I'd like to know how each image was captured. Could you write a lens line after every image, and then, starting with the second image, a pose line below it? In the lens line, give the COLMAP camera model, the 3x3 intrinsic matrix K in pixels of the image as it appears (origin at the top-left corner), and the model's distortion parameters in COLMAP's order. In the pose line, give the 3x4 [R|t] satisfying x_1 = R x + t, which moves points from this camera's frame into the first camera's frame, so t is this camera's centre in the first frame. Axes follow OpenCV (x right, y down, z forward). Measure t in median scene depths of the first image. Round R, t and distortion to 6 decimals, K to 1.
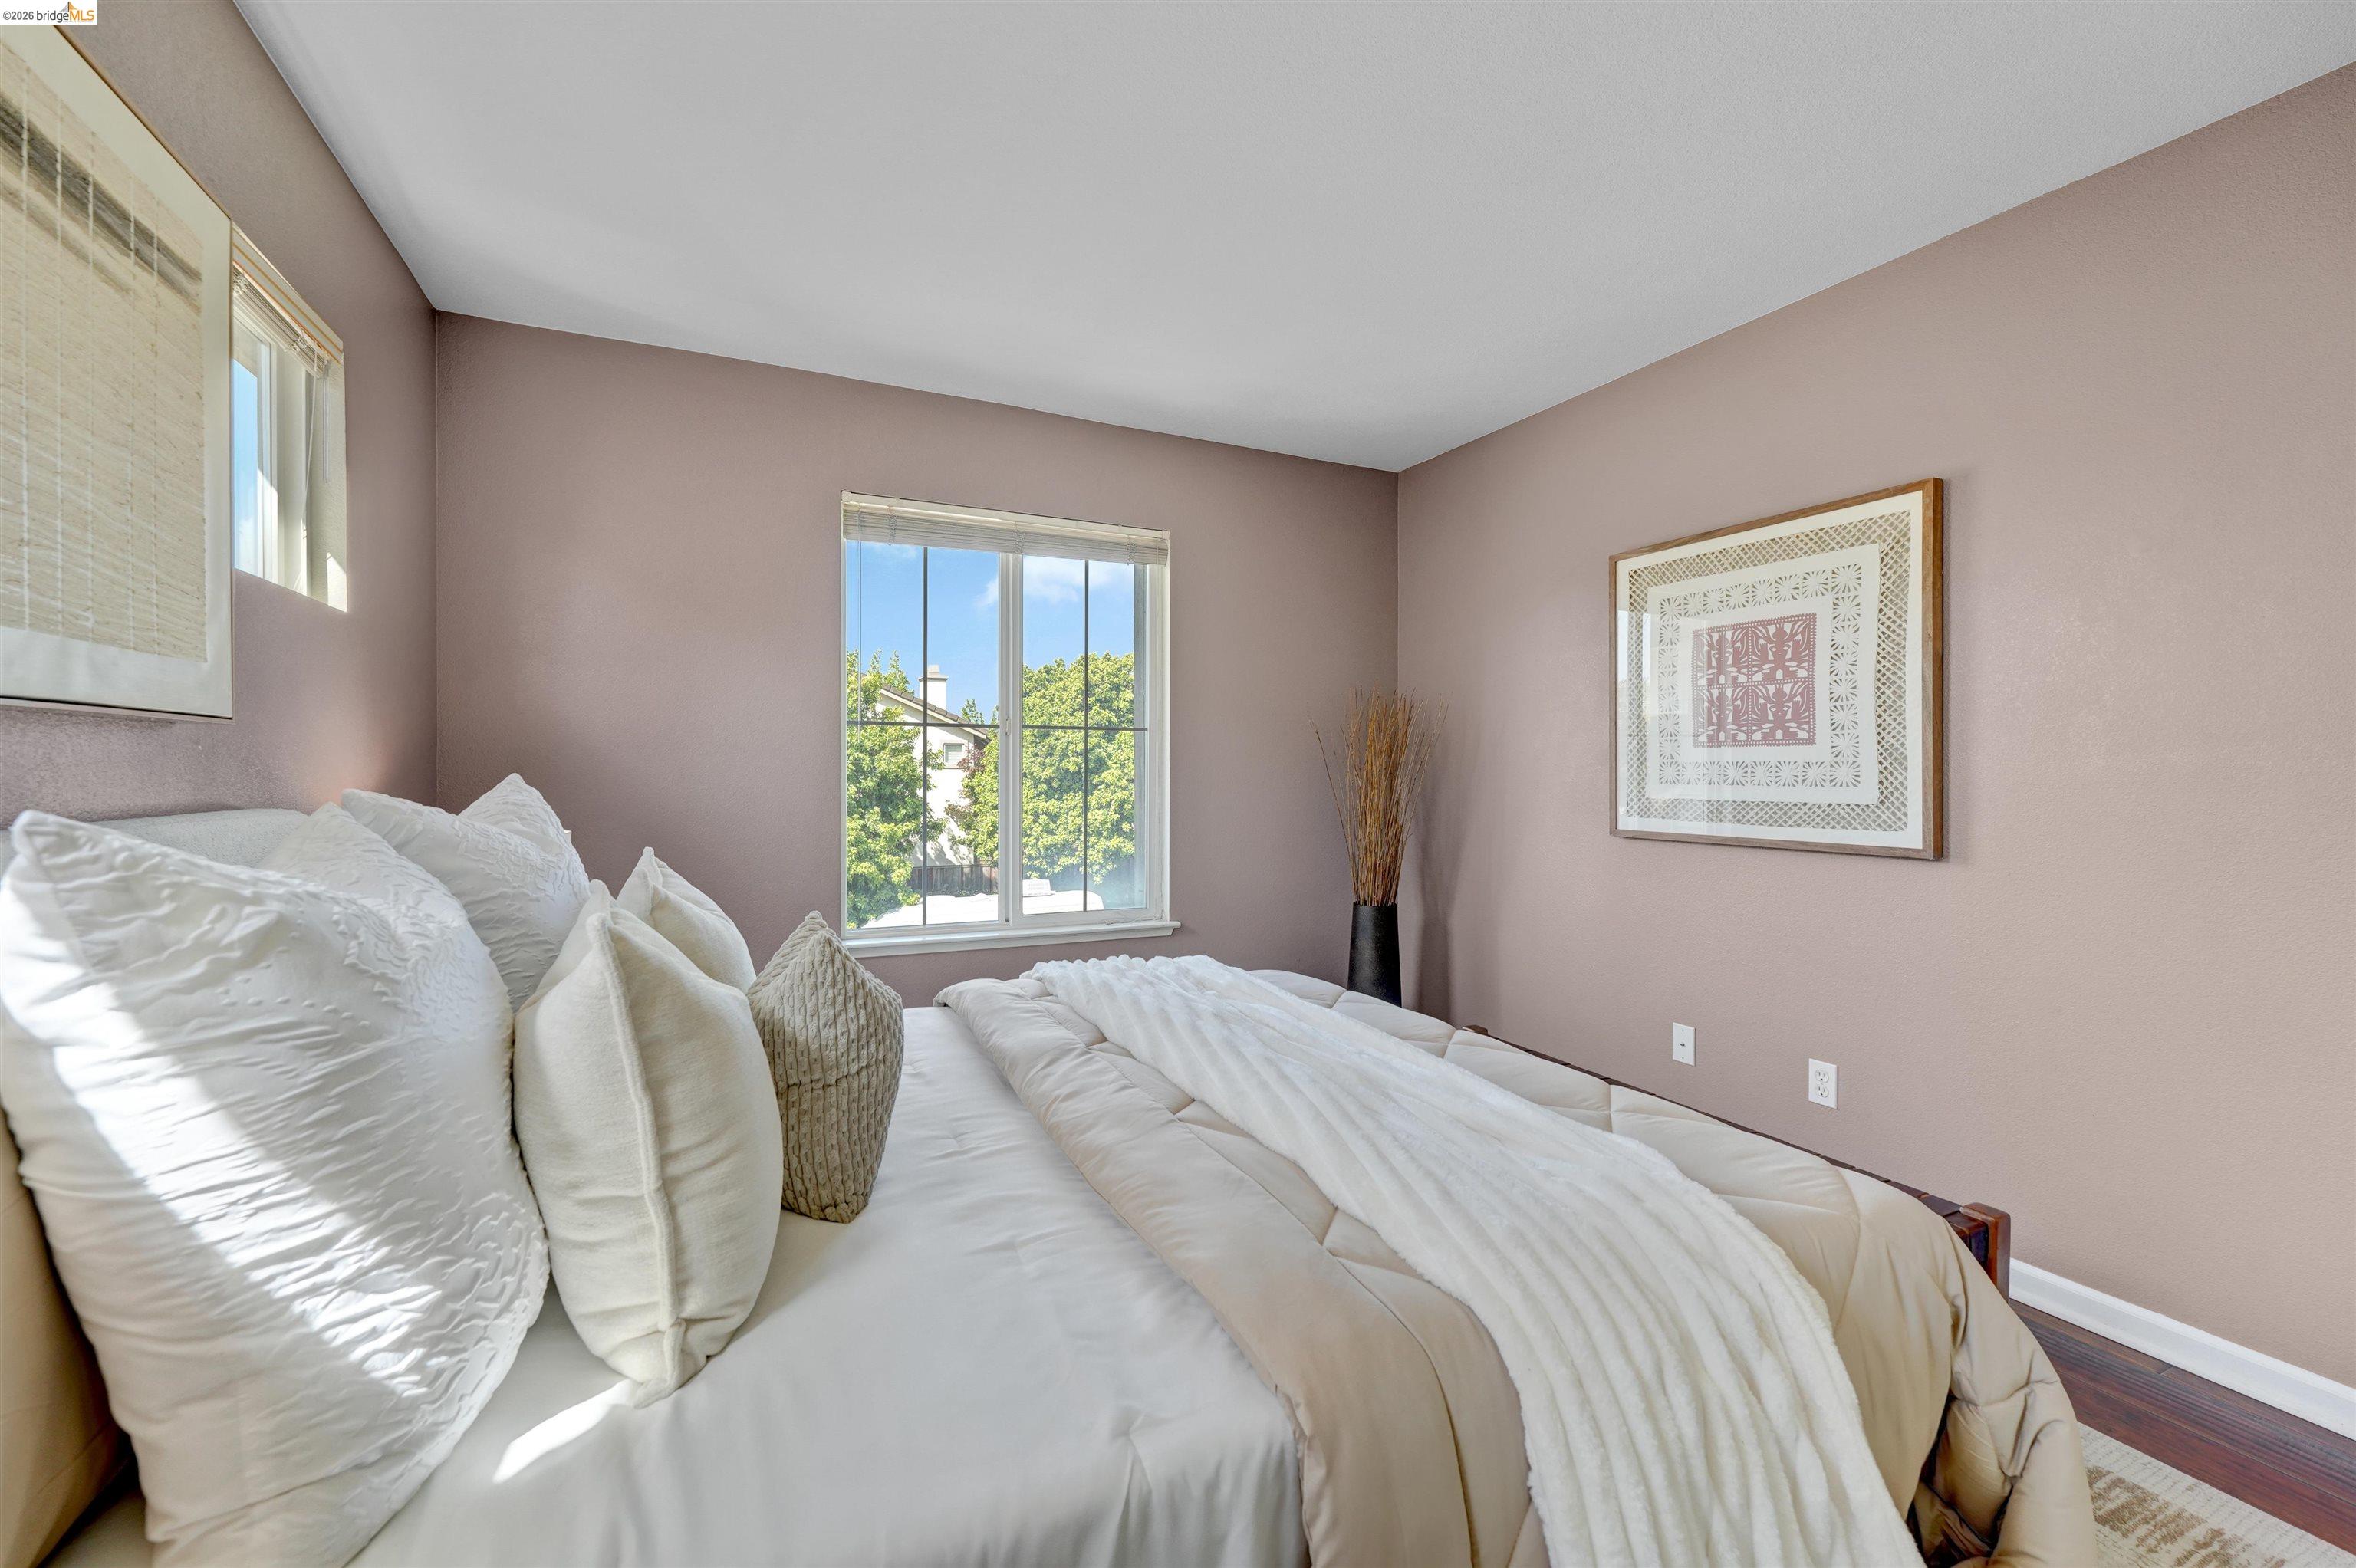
lens RADIAL K [[953.3, 0, 1173.7], [0, 953.3, 775.5], [0, 0, 1]] dist [-0.000712, -0.000096]
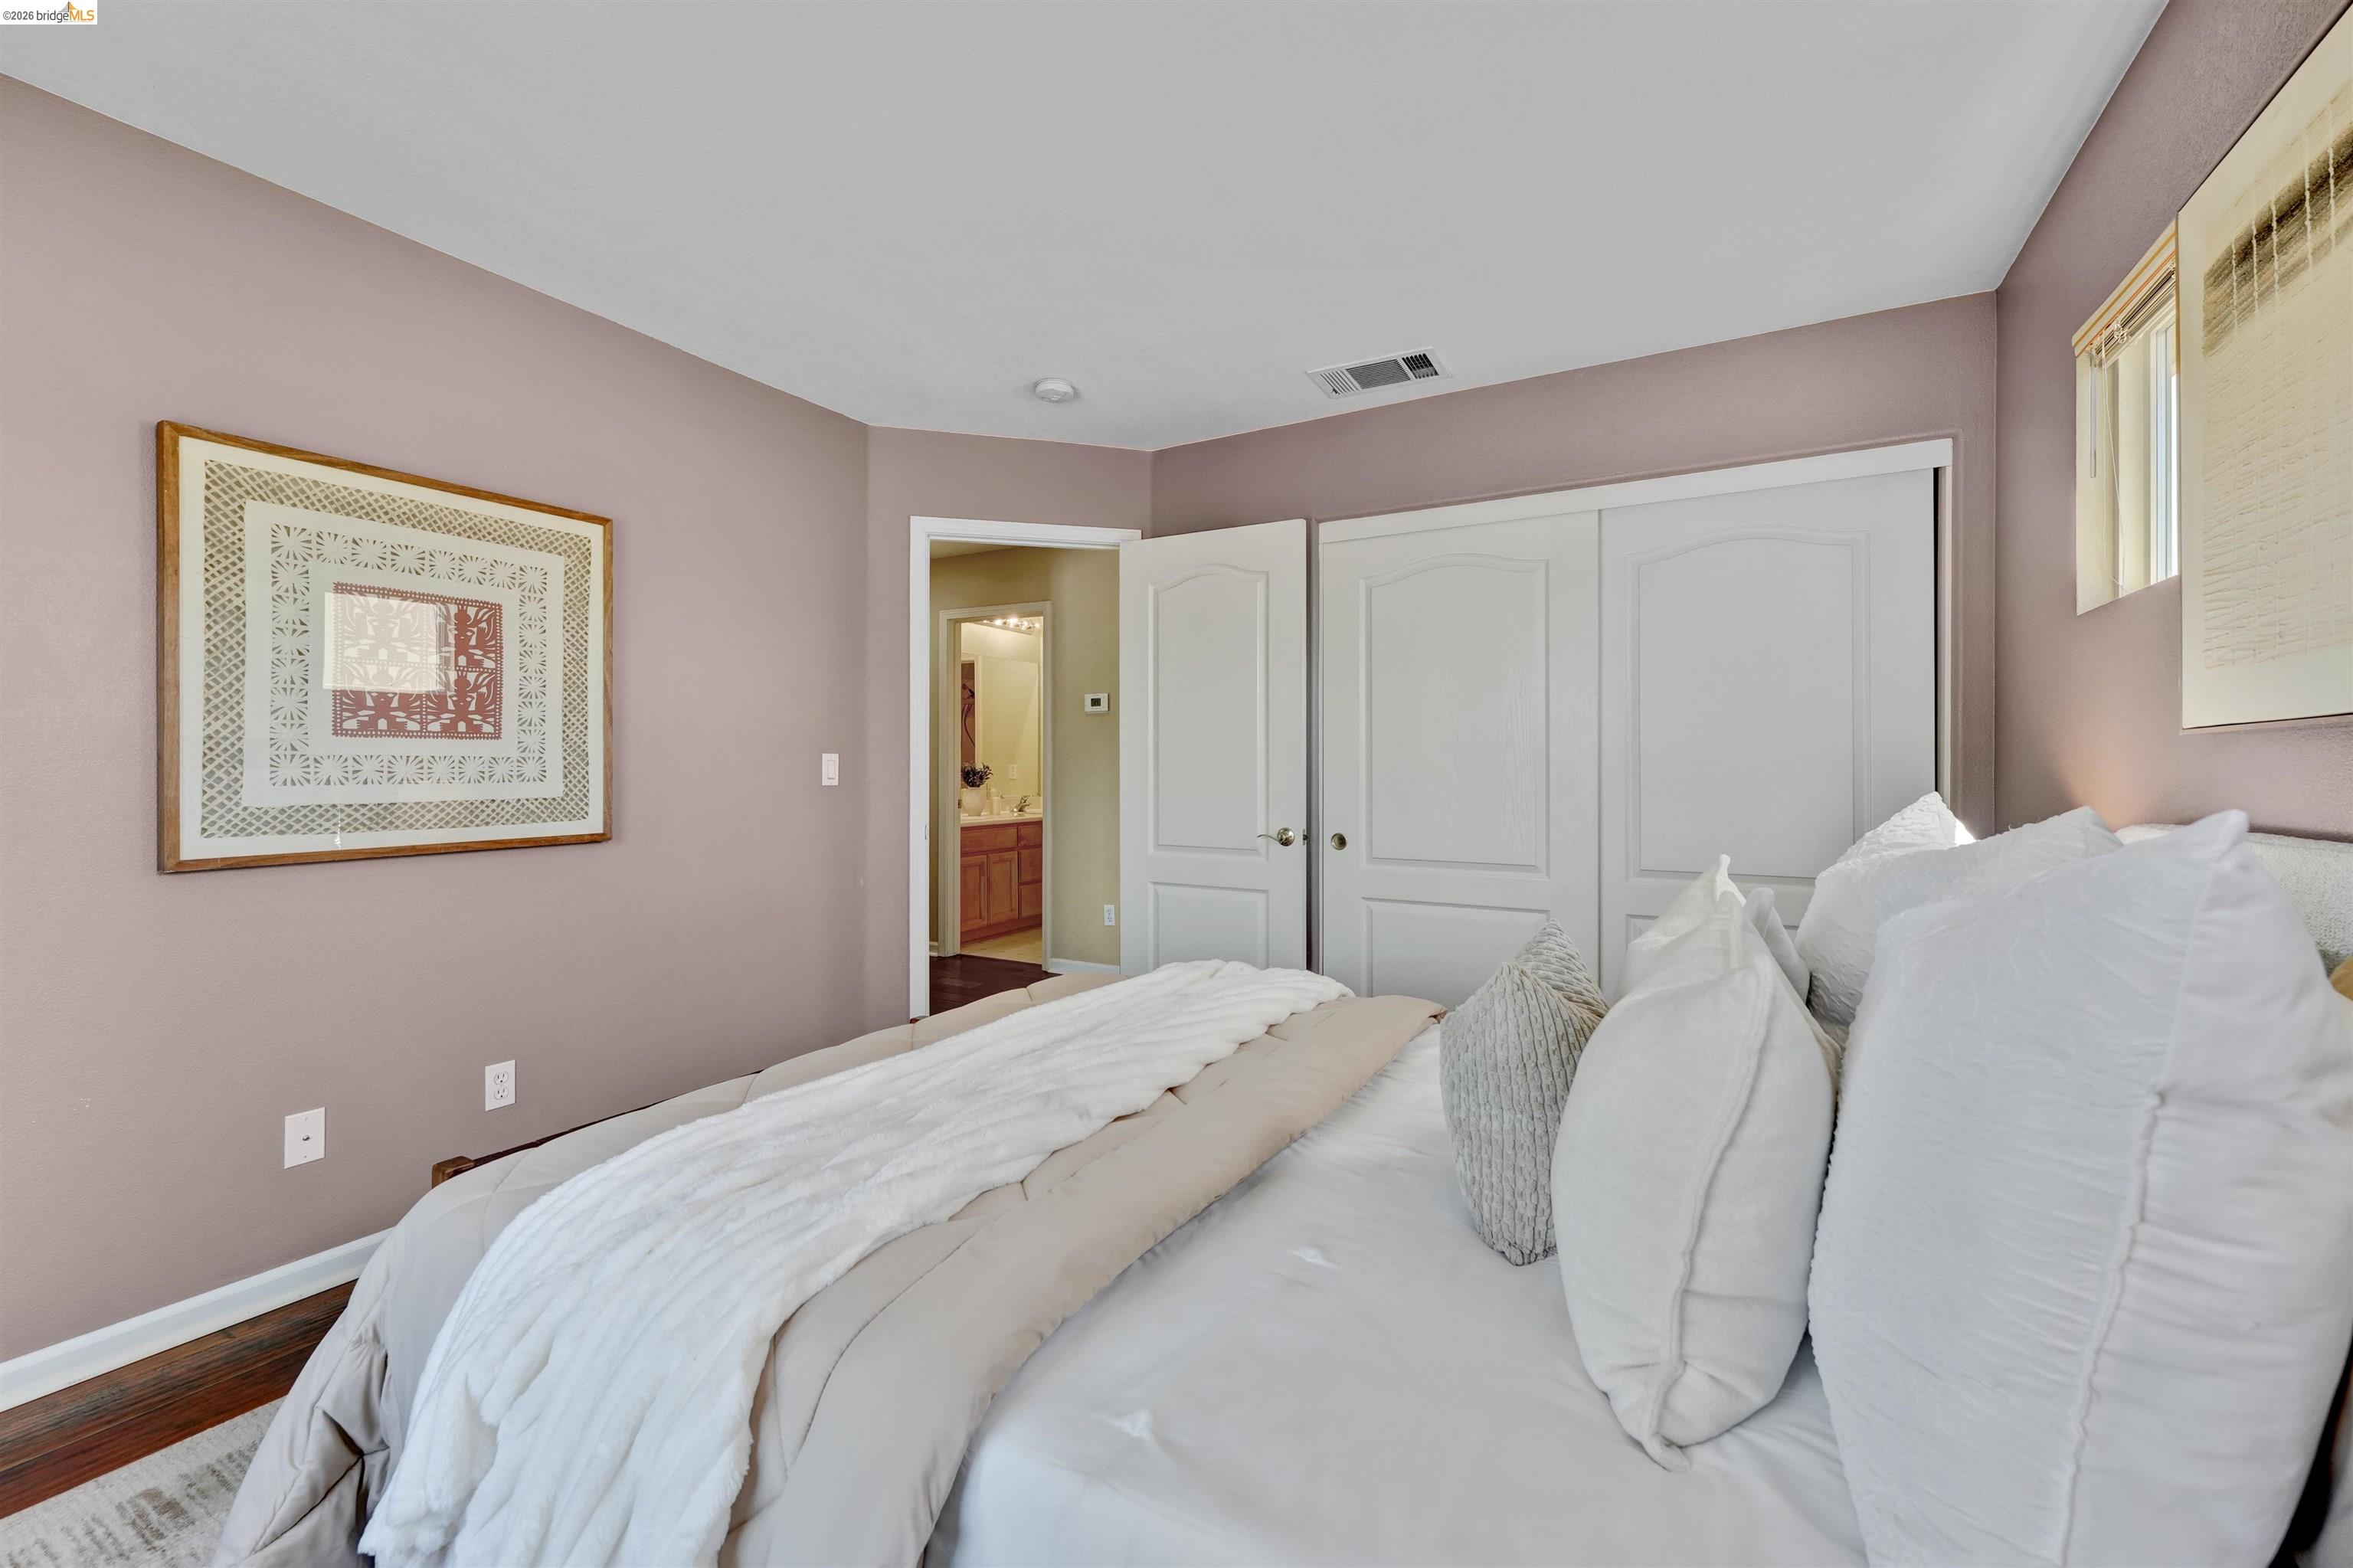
lens RADIAL K [[952.2, 0, 1173.2], [0, 952.2, 768.3], [0, 0, 1]] dist [-0.000712, -0.000096]
pose [[-0.571972, -0.002731, 0.820269, -0.511654], [0.007149, 0.999940, 0.008314, -0.005954], [-0.820242, 0.010619, -0.571918, 0.980887]]
